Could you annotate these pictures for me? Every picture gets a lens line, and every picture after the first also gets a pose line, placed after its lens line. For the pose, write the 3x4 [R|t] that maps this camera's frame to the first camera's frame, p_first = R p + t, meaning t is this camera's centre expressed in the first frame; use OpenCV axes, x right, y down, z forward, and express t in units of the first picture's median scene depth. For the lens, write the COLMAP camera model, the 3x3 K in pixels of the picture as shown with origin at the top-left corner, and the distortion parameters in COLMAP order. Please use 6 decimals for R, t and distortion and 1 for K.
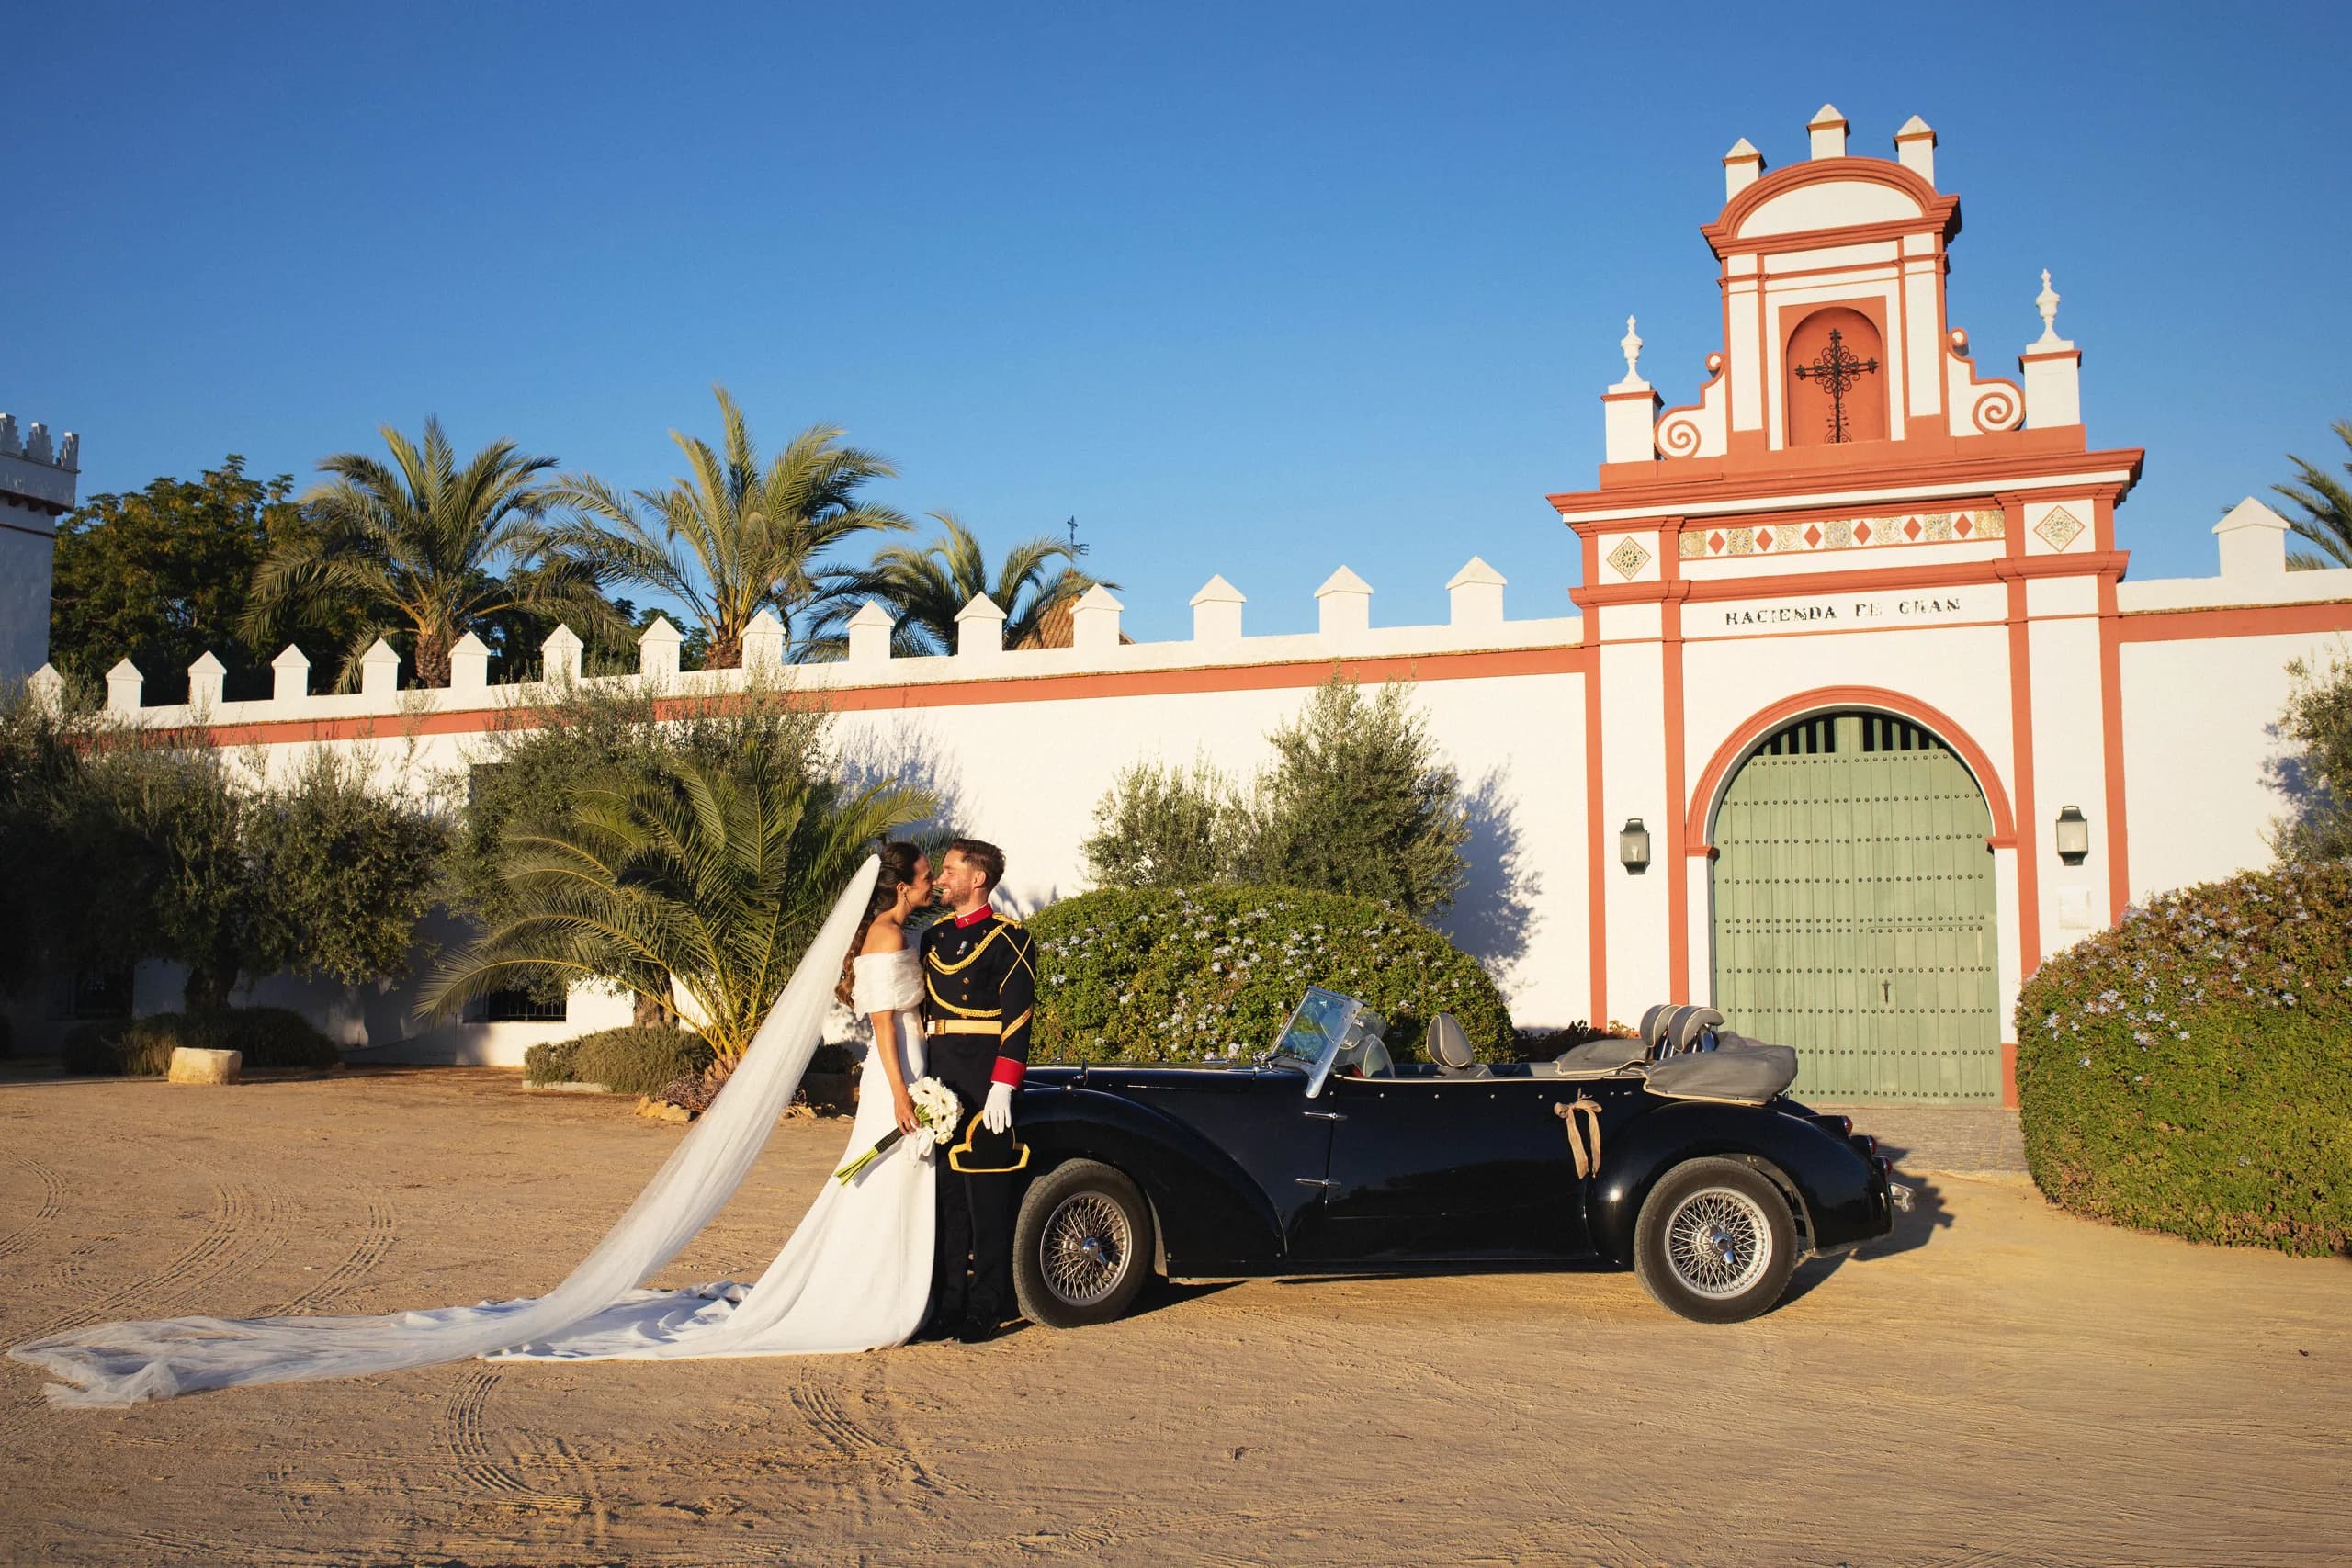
lens RADIAL K [[3745.4, 0, 1176.5], [0, 3745.4, 878.1], [0, 0, 1]] dist [-0.003768, -0.096888]
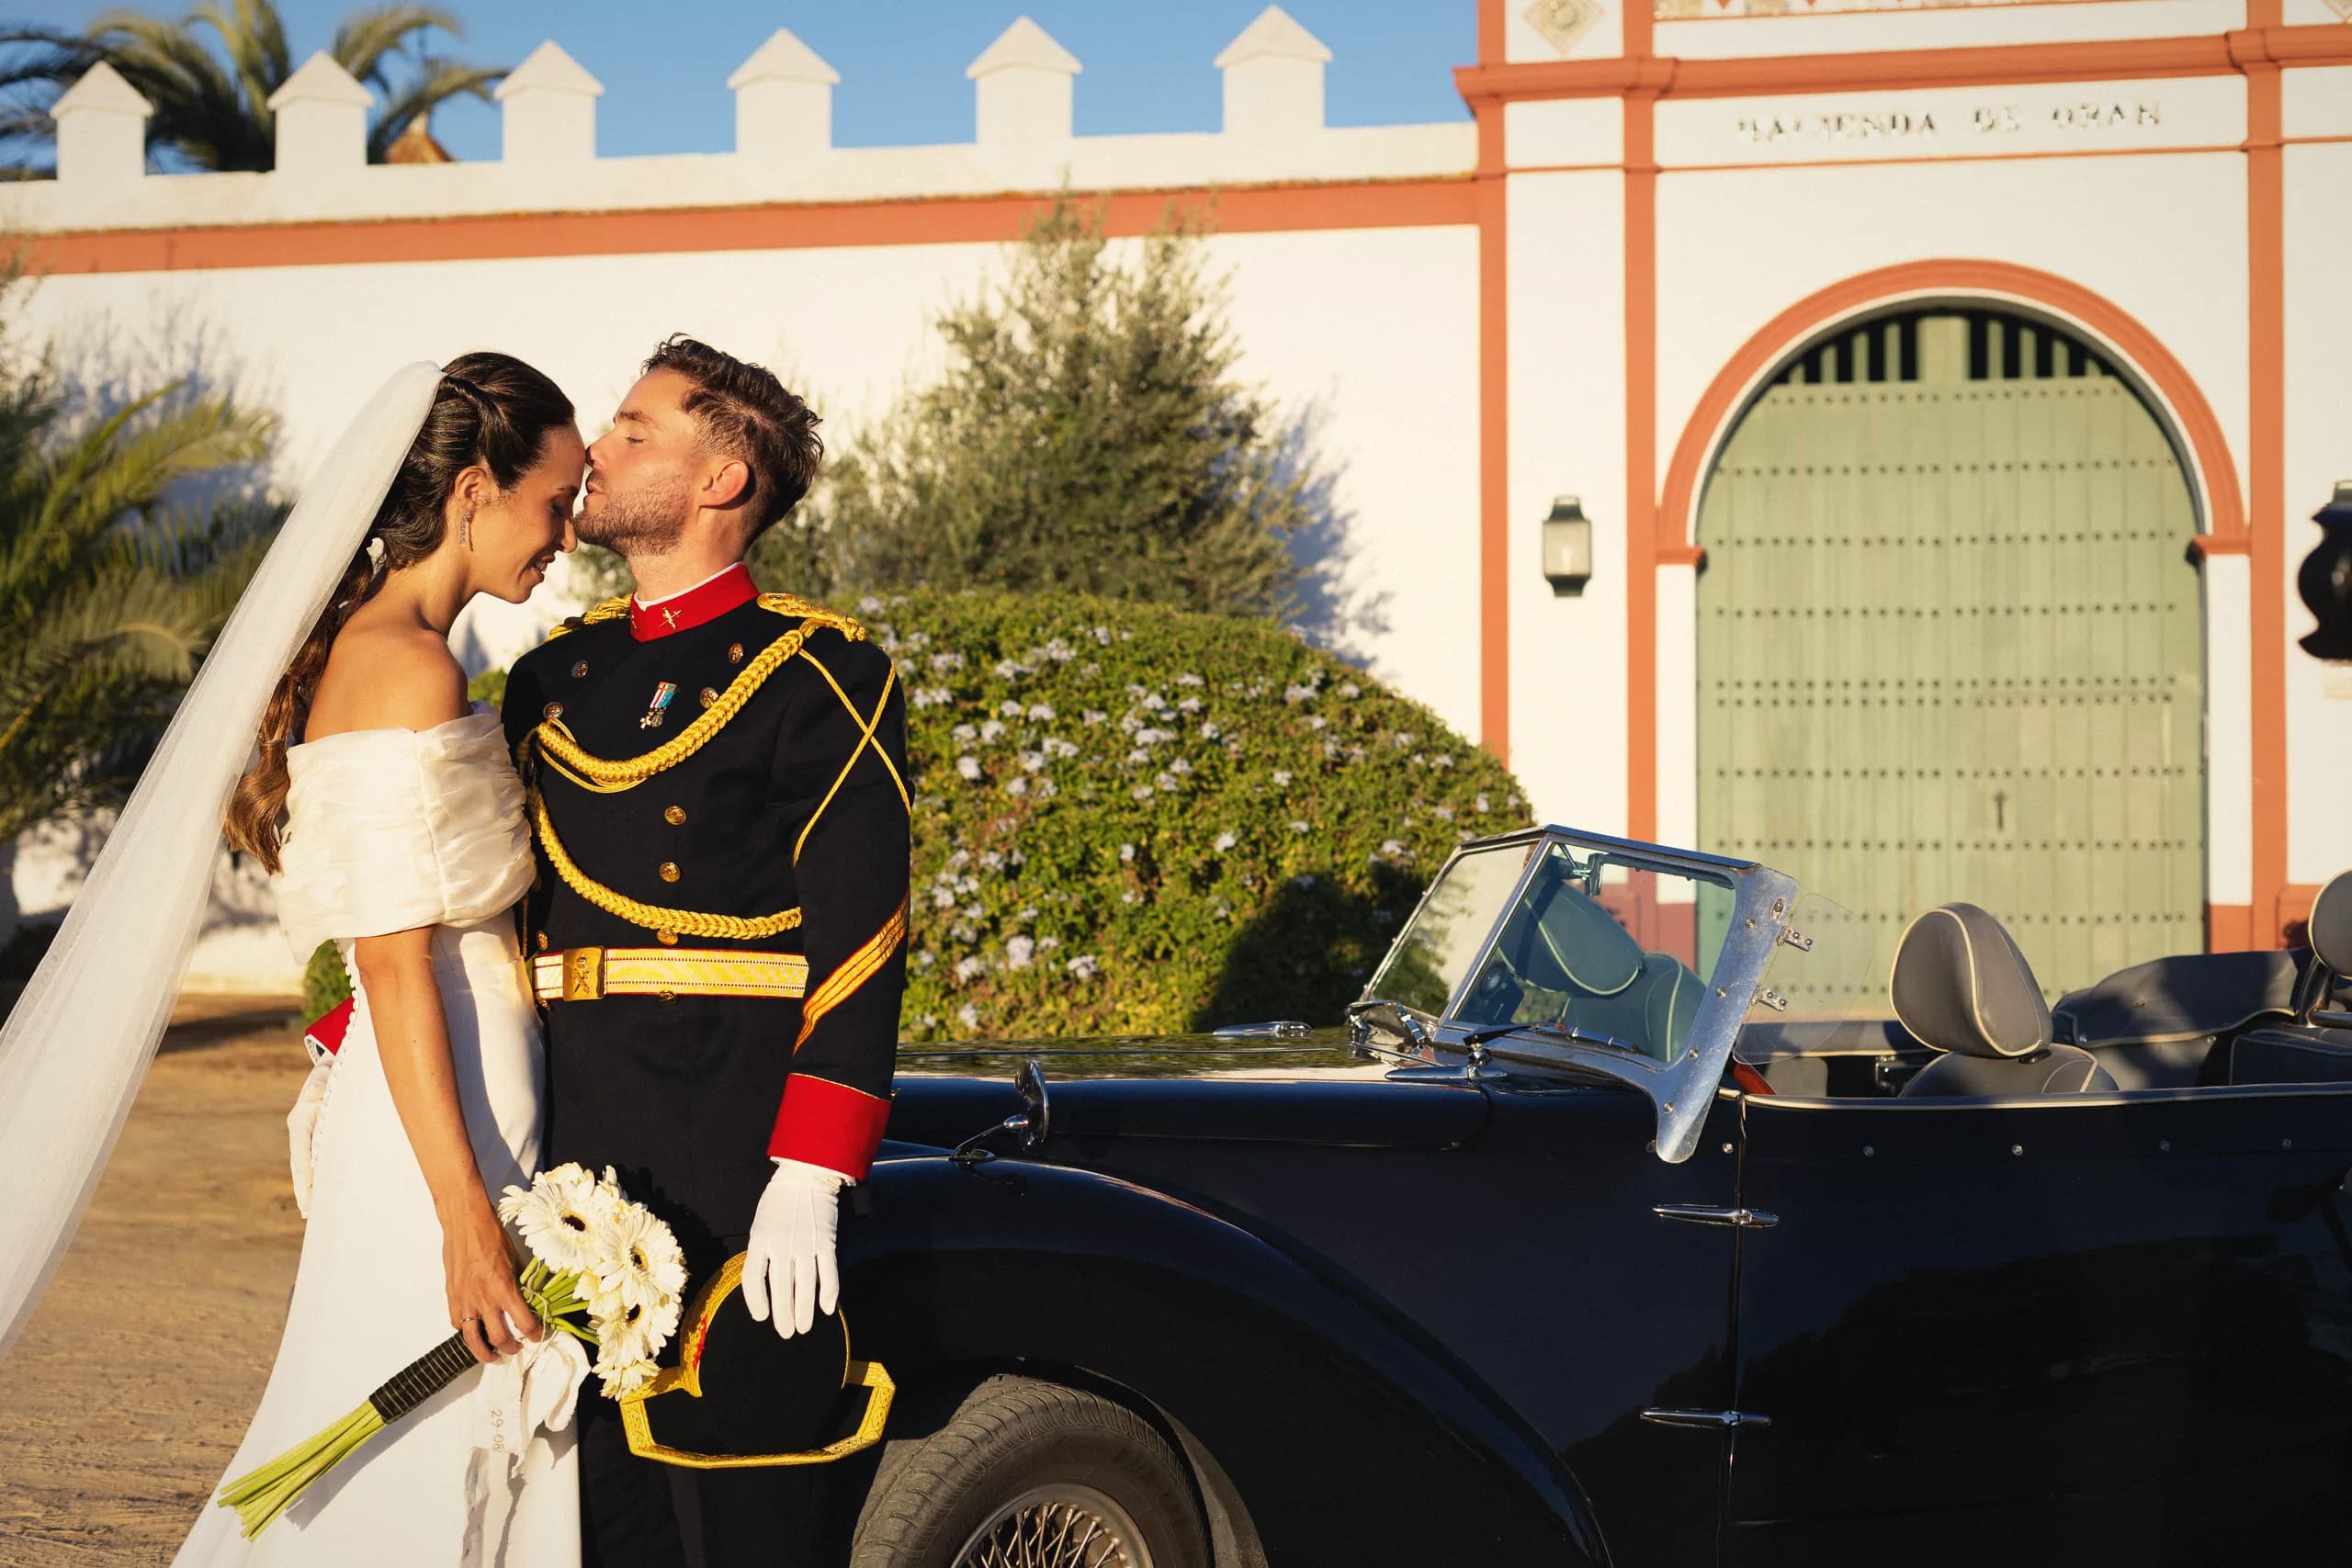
lens RADIAL K [[3745.4, 0, 1176.5], [0, 3745.4, 878.1], [0, 0, 1]] dist [-0.003768, -0.096888]
pose [[0.974174, -0.006518, 0.225705, -0.058816], [-0.005745, 0.998544, 0.053635, 0.011215], [-0.225726, -0.053547, 0.972718, 0.490298]]
